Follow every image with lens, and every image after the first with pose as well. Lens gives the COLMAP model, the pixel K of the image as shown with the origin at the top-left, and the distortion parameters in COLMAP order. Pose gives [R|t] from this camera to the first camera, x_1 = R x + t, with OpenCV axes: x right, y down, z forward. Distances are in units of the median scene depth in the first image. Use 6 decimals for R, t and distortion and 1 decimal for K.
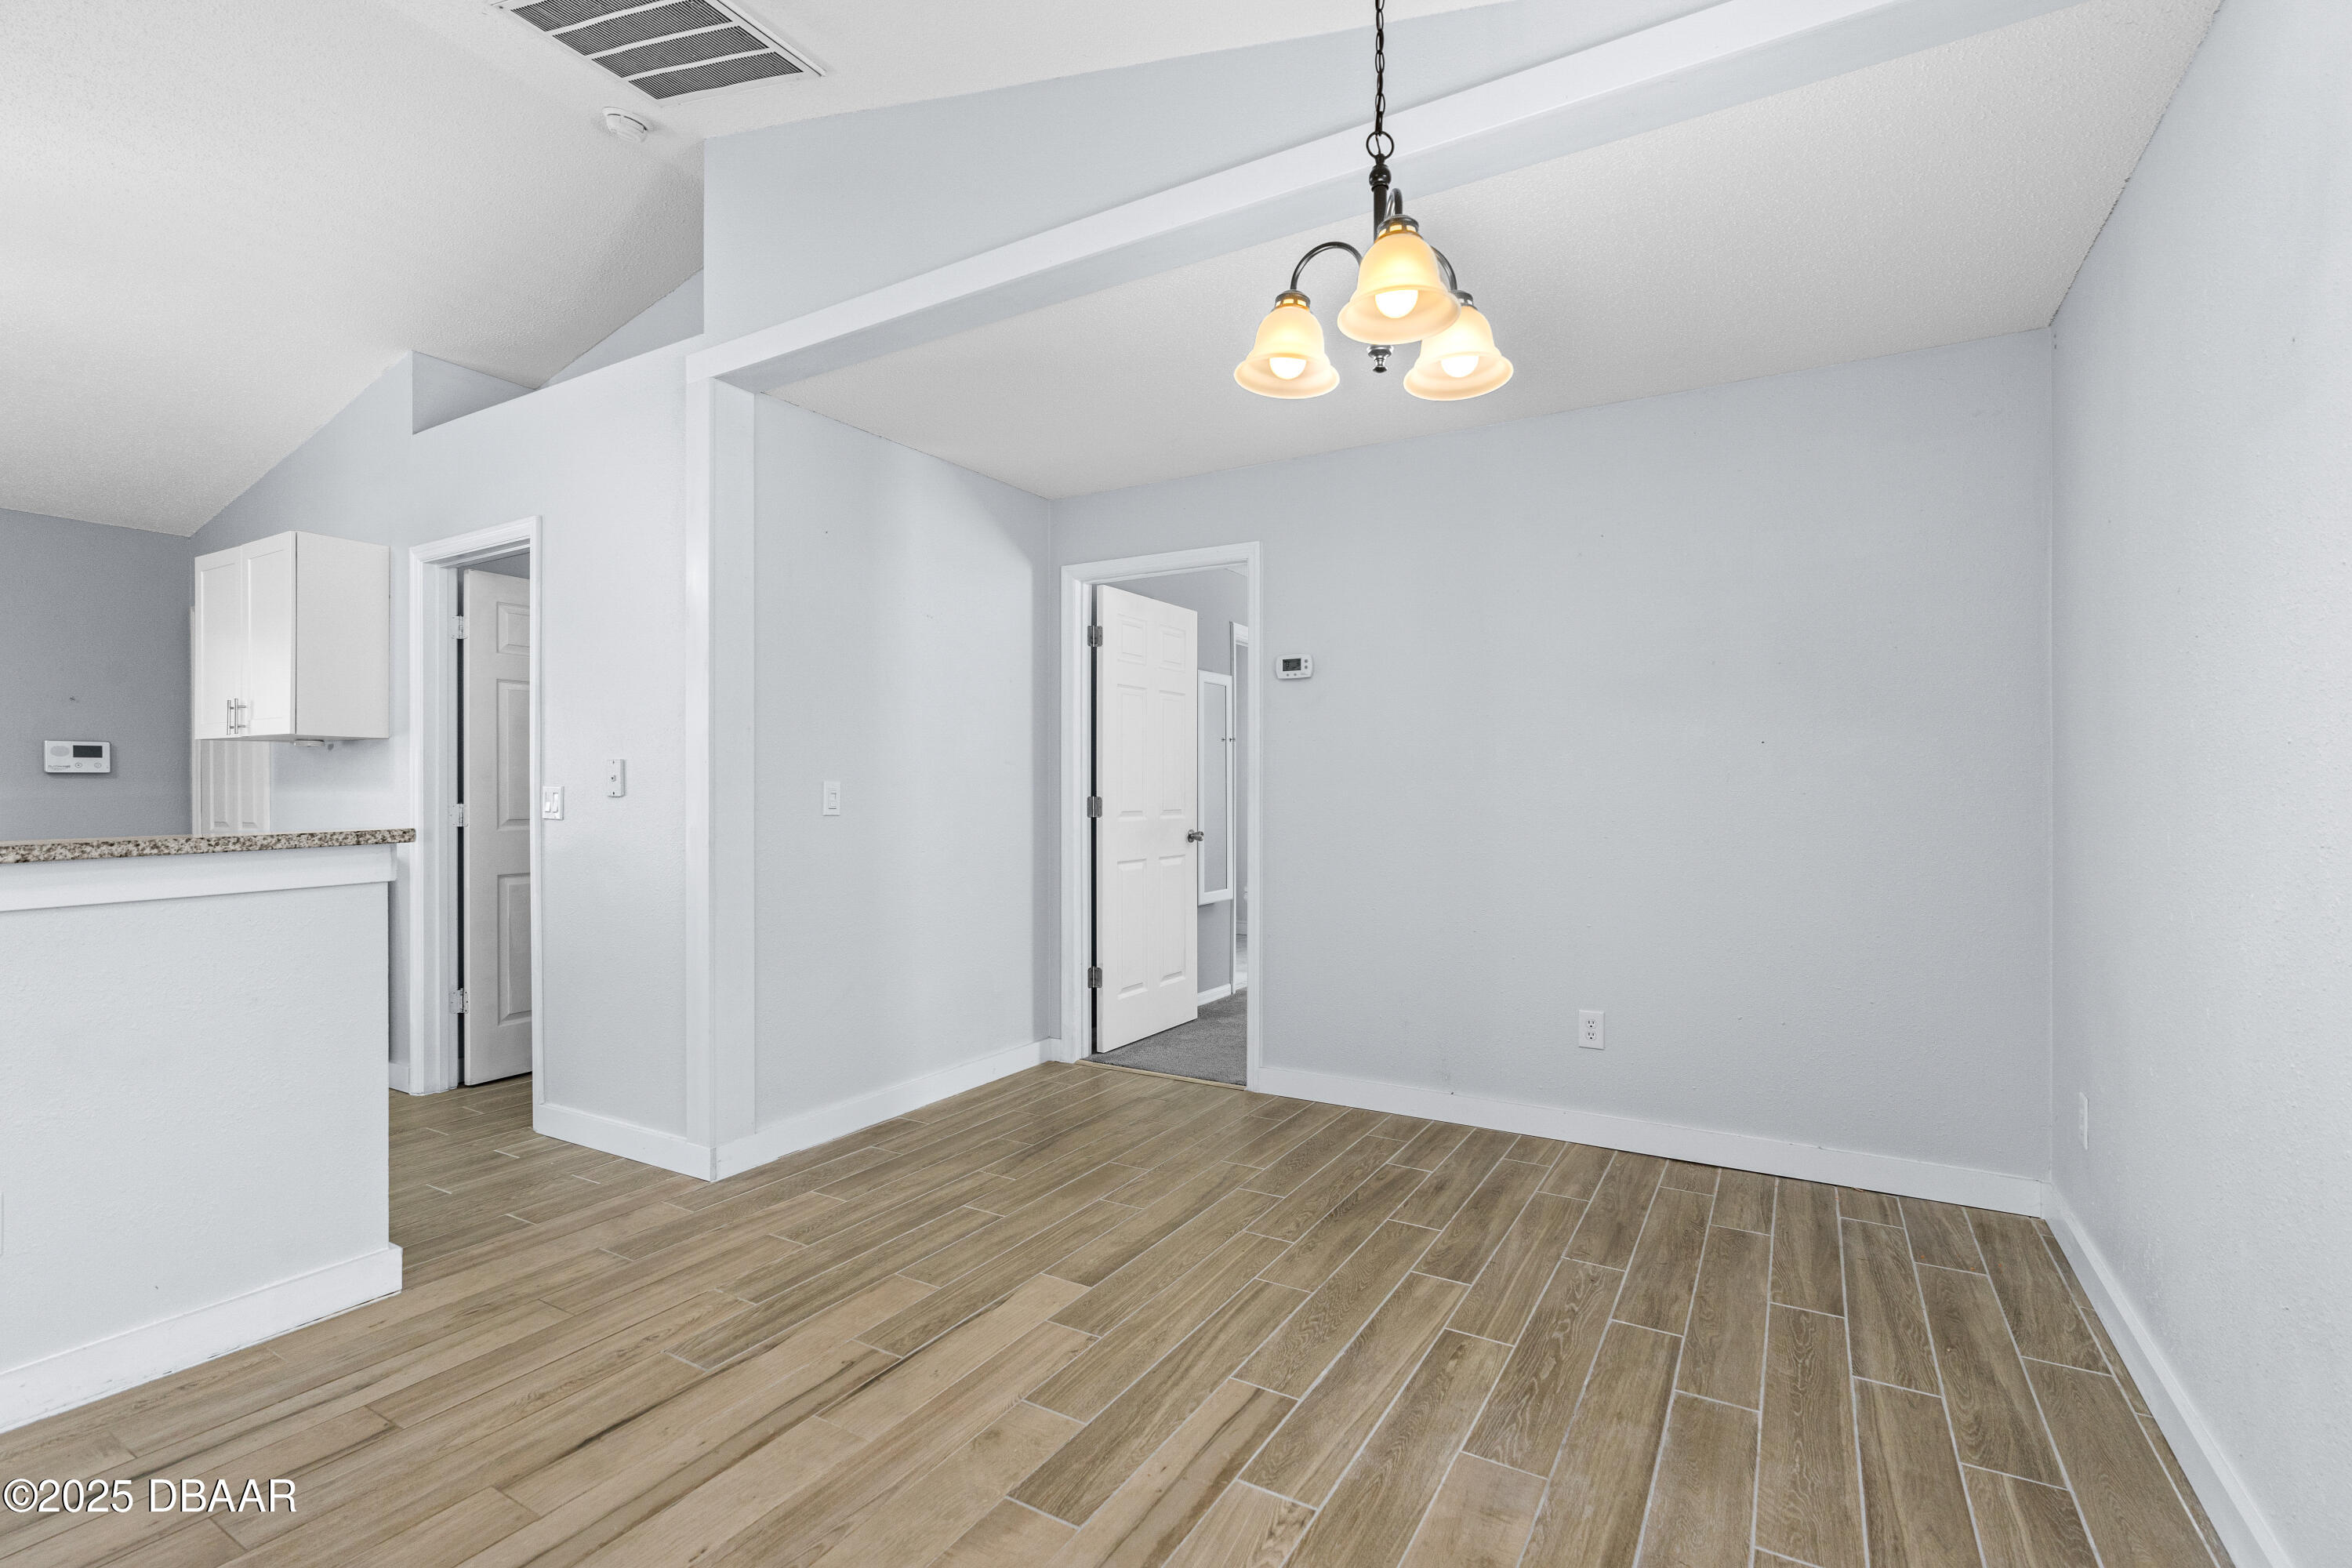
lens RADIAL K [[1058.3, 0, 1179.6], [0, 1058.3, 792.8], [0, 0, 1]] dist [-0.002088, 0.000131]
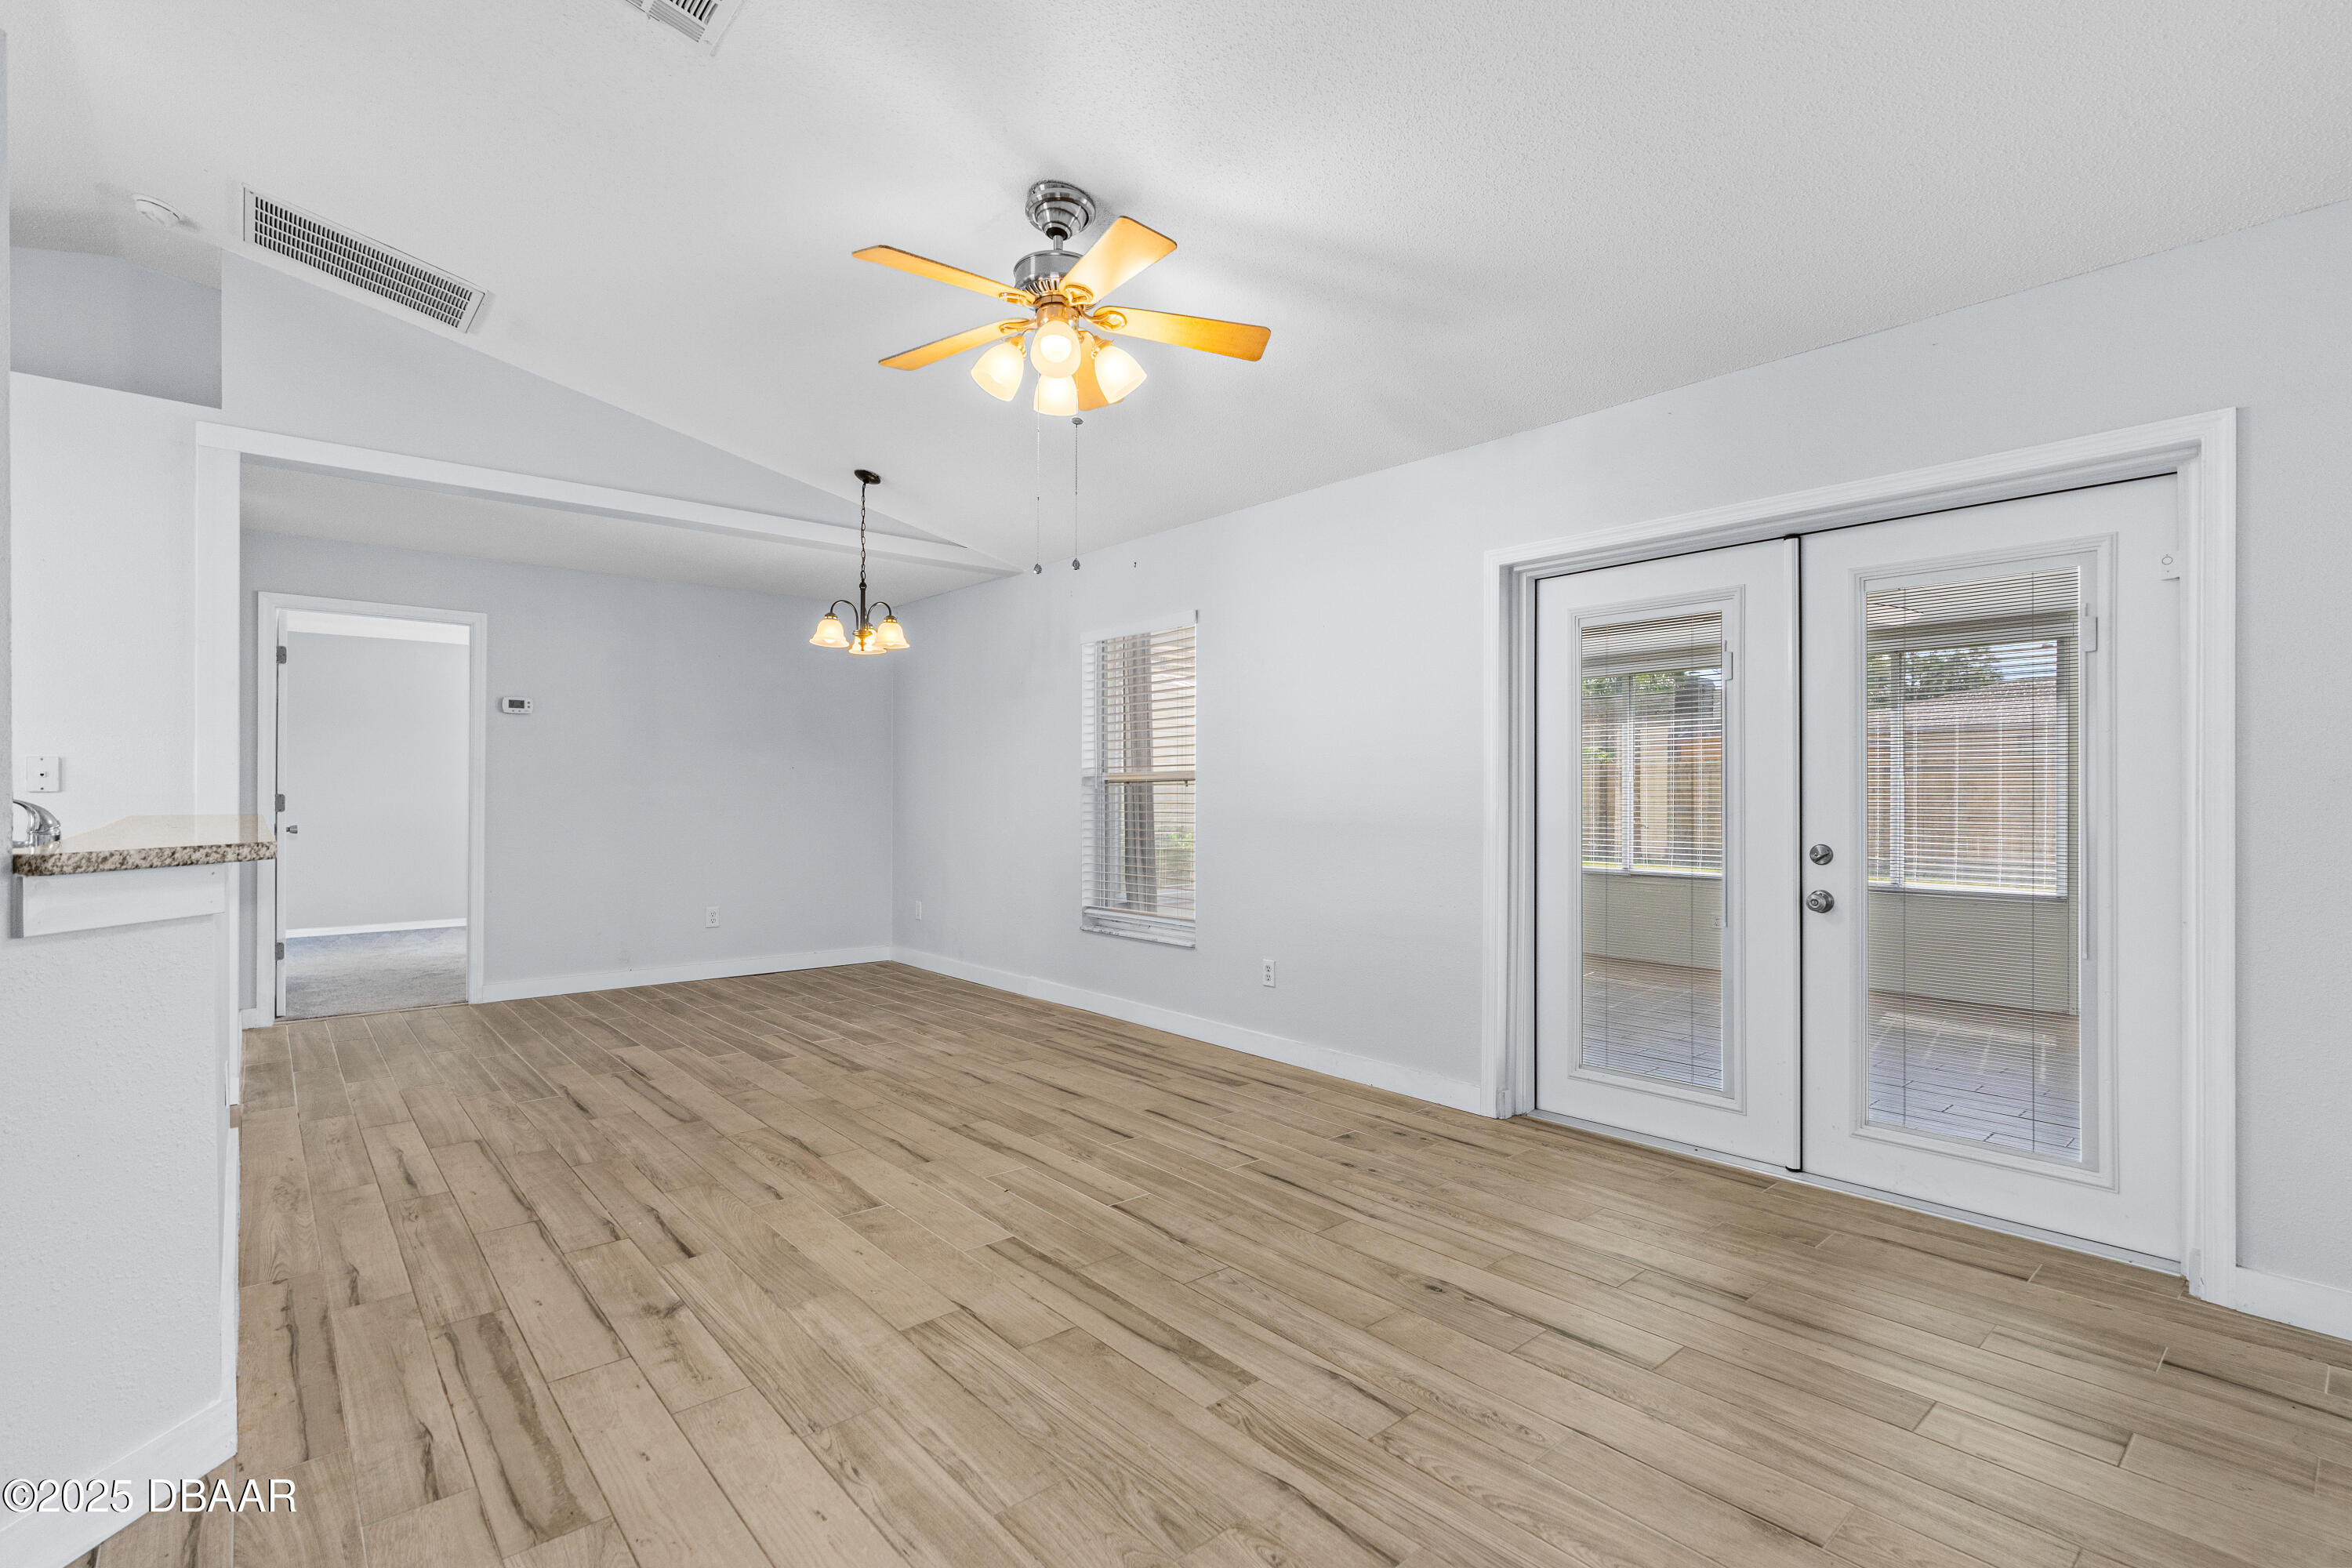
lens RADIAL K [[1101.9, 0, 1190.8], [0, 1101.9, 791.4], [0, 0, 1]] dist [-0.005273, 0.000593]
pose [[0.313167, 0.002437, 0.949695, -1.218731], [0.001040, 0.999995, -0.002909, 0.006520], [-0.949697, 0.001899, 0.313163, -0.425911]]
